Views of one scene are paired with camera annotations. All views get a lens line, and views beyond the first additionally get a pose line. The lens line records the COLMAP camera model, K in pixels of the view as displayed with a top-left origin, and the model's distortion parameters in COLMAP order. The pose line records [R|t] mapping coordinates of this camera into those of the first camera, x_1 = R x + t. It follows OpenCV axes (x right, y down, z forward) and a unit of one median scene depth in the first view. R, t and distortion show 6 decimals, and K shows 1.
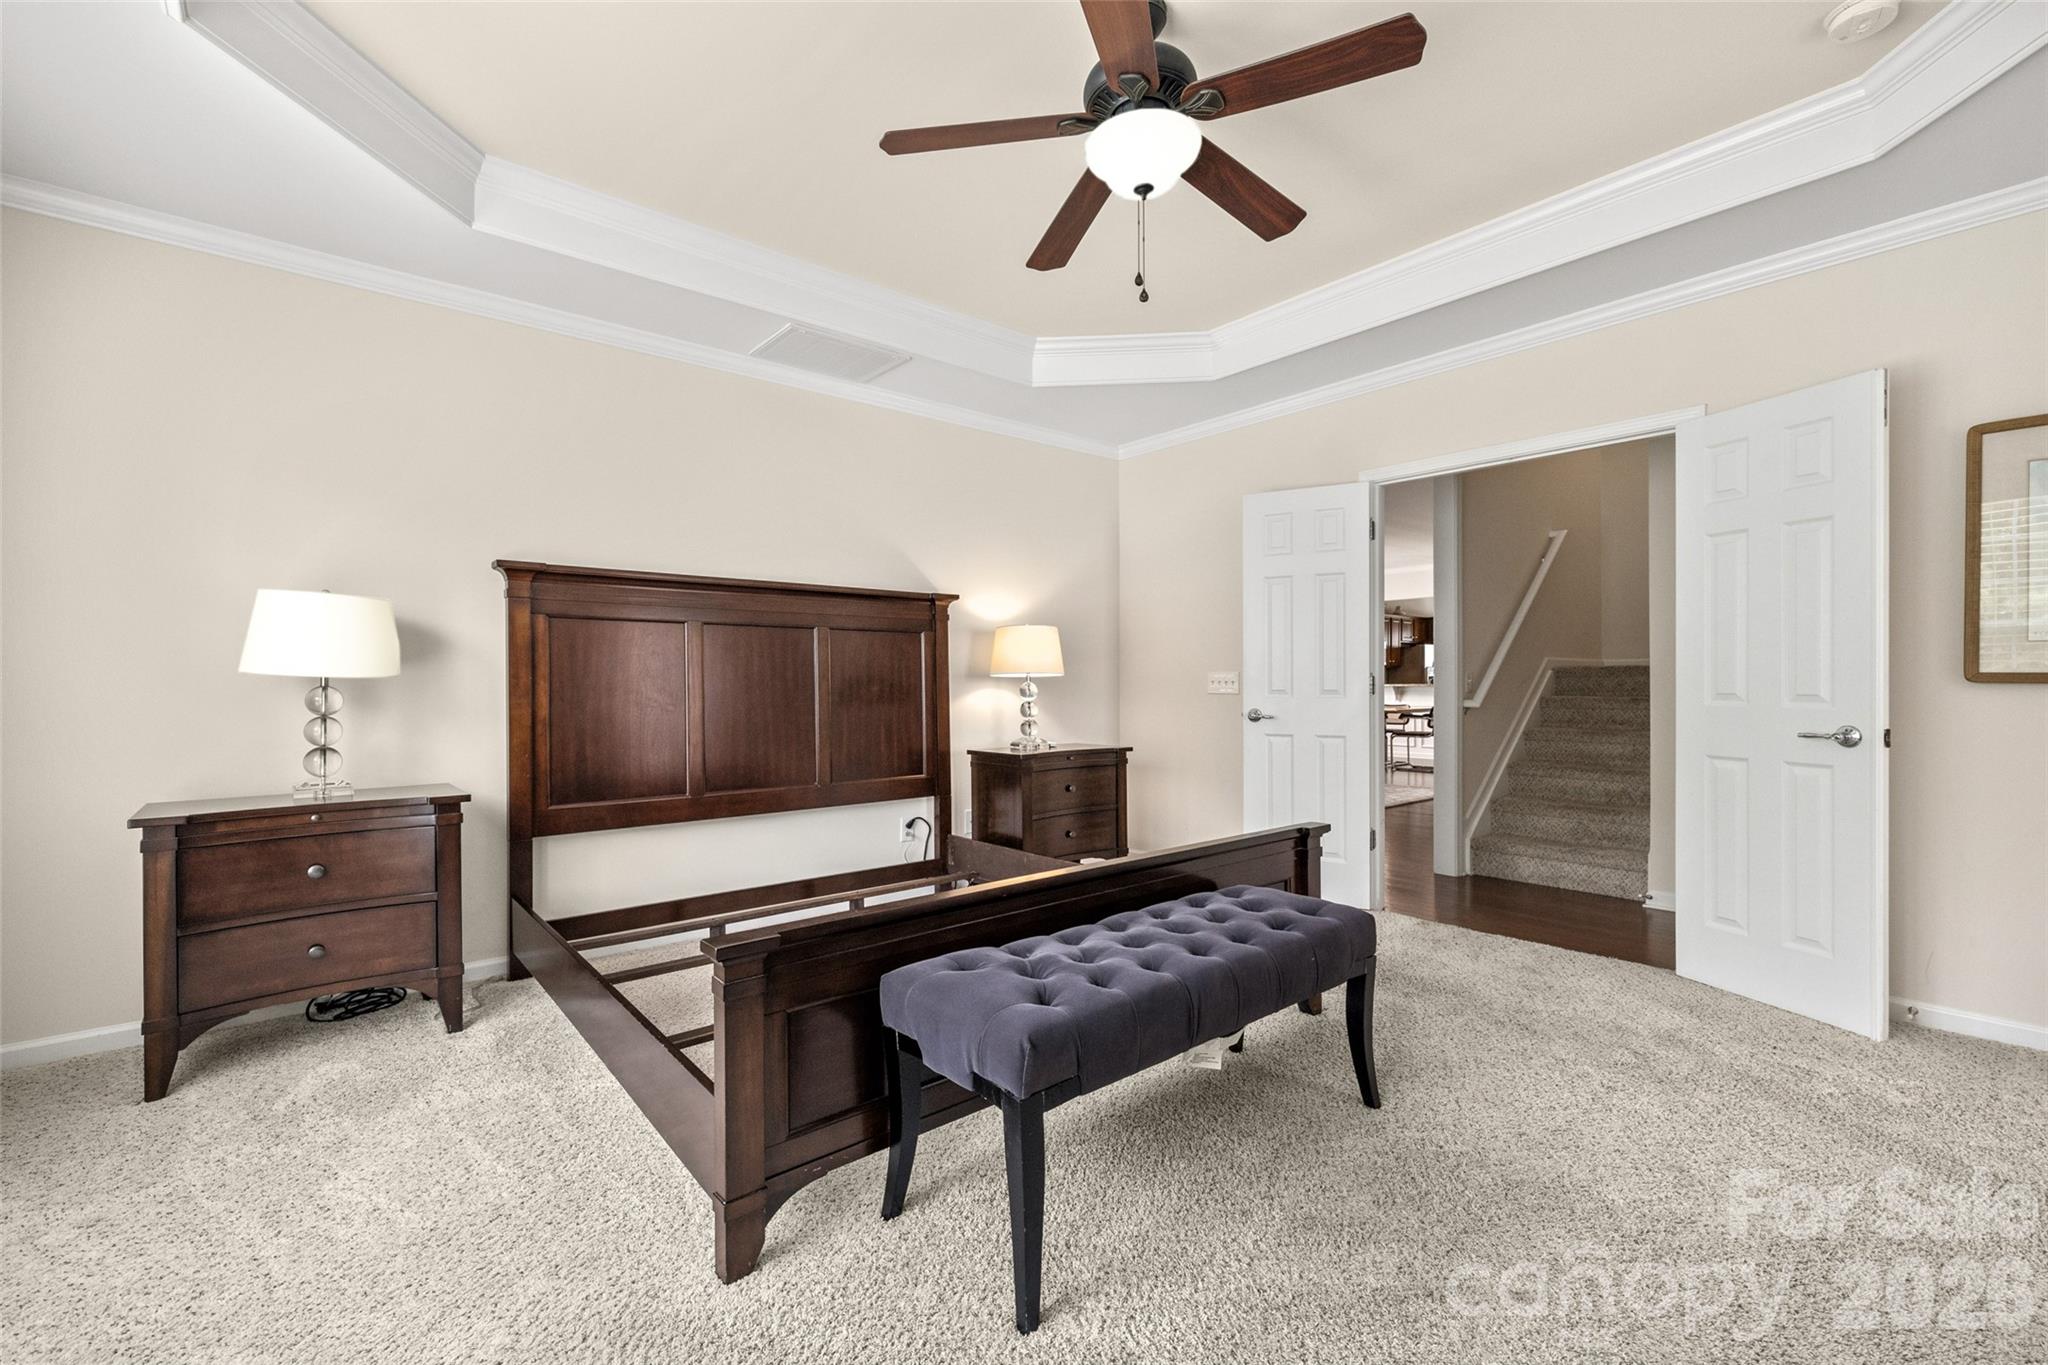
lens RADIAL K [[847.5, 0, 1024.0], [0, 847.5, 682.5], [0, 0, 1]] dist [-0.000029, -0.000027]
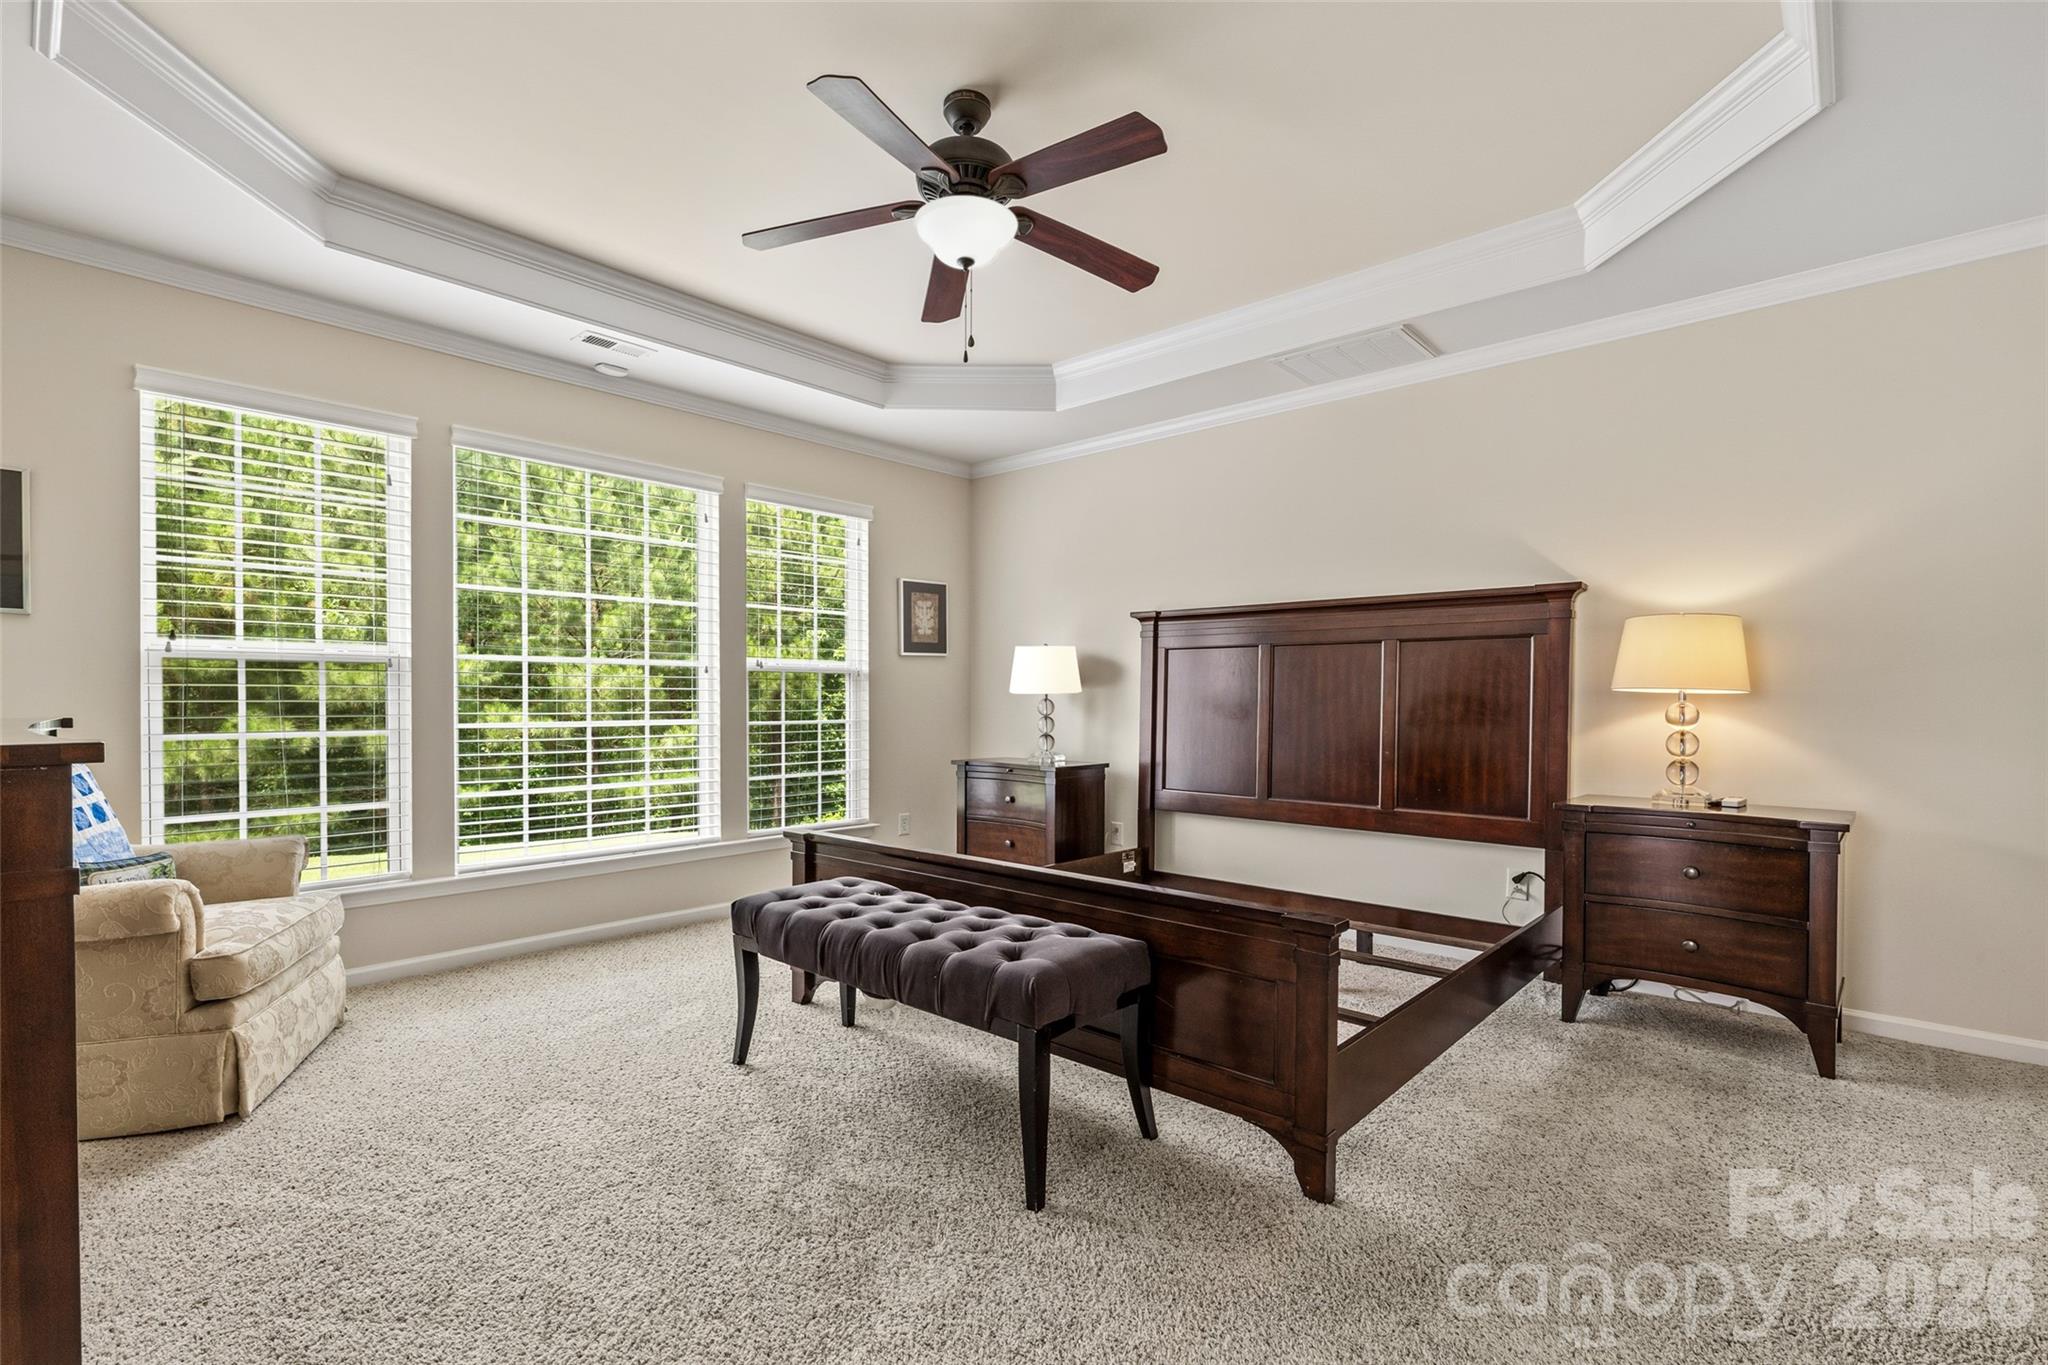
lens RADIAL K [[948.3, 0, 1024.0], [0, 948.3, 682.5], [0, 0, 1]] dist [0.000075, 0.000069]
pose [[0.139045, -0.006906, -0.990262, 0.770692], [-0.009026, 0.999925, -0.008241, -0.006579], [0.990245, 0.010084, 0.138972, 0.462259]]
